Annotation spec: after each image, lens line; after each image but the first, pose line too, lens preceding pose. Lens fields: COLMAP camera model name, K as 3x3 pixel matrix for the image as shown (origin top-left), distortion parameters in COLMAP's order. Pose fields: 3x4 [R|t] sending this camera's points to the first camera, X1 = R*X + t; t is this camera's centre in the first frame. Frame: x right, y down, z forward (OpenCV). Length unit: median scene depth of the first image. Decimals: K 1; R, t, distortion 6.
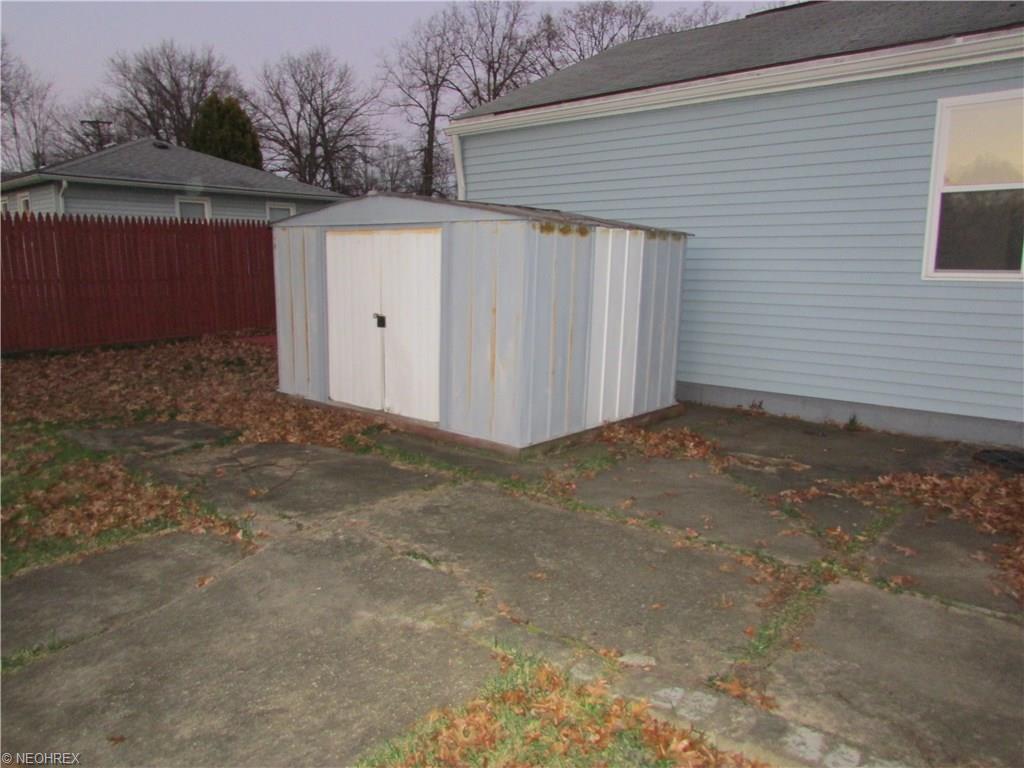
lens RADIAL K [[725.1, 0, 507.1], [0, 725.1, 386.8], [0, 0, 1]] dist [-0.025301, -0.001370]
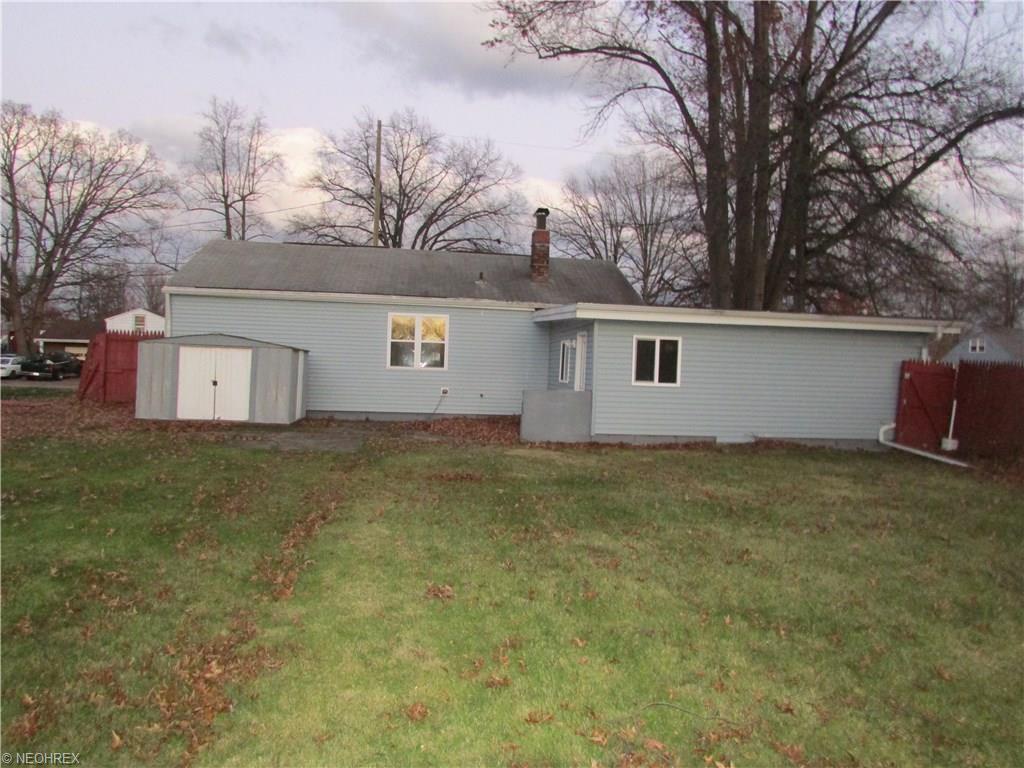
lens RADIAL K [[725.1, 0, 507.1], [0, 725.1, 386.8], [0, 0, 1]] dist [-0.025301, -0.001370]
pose [[0.667501, -0.014828, 0.744461, -1.354755], [0.098825, 0.992721, -0.068836, 0.193256], [-0.738022, 0.119519, 0.664108, -1.401617]]
